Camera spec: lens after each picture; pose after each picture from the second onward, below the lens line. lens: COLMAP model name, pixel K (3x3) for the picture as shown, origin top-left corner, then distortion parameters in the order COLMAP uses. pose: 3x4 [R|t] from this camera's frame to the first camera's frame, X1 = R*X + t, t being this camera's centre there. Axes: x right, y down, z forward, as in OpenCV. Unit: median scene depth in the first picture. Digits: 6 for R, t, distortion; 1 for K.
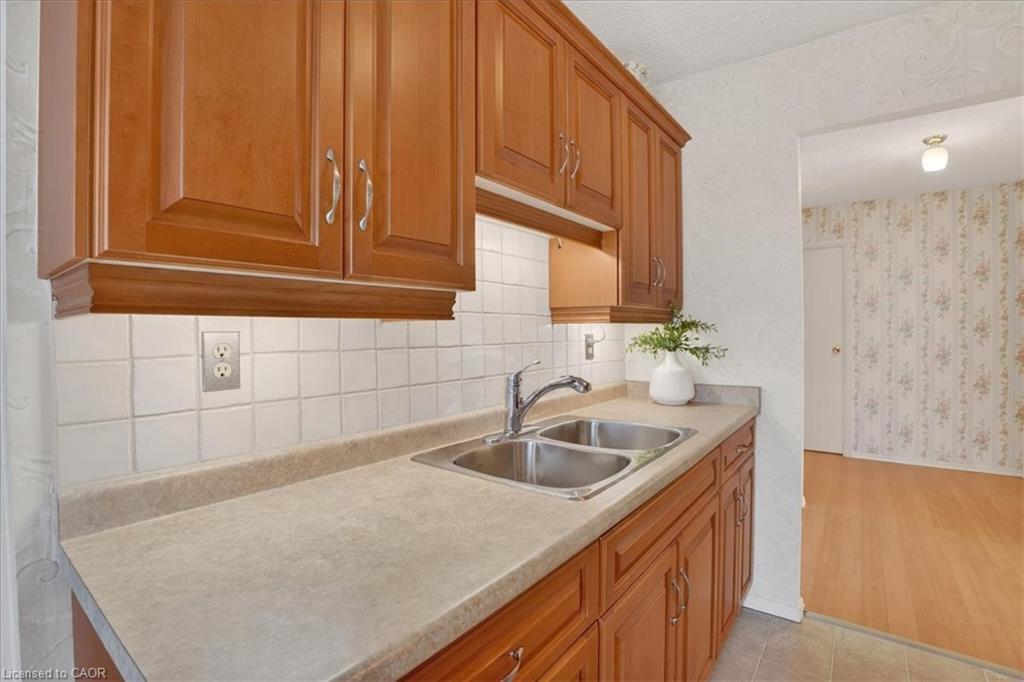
lens RADIAL K [[475.2, 0, 506.2], [0, 475.2, 335.3], [0, 0, 1]] dist [-0.057853, 0.005994]
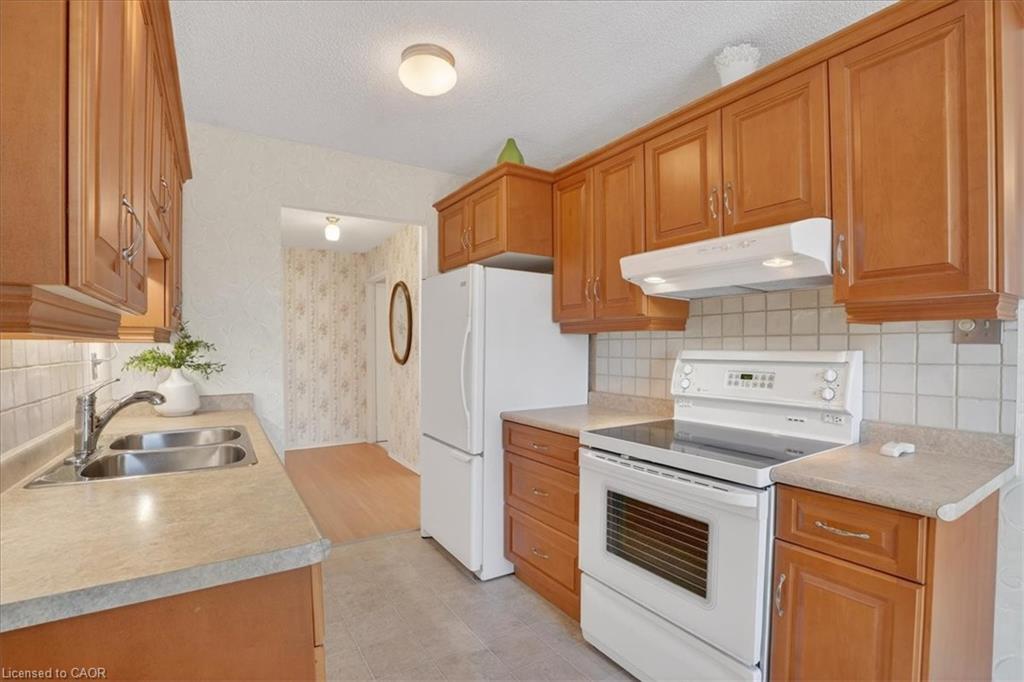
lens RADIAL K [[475.2, 0, 509.8], [0, 475.2, 357.0], [0, 0, 1]] dist [-0.057853, 0.005994]
pose [[0.351424, -0.015575, 0.936087, -0.424478], [0.010000, 0.999867, 0.012882, 0.001809], [-0.936163, 0.004834, 0.351533, -0.117487]]
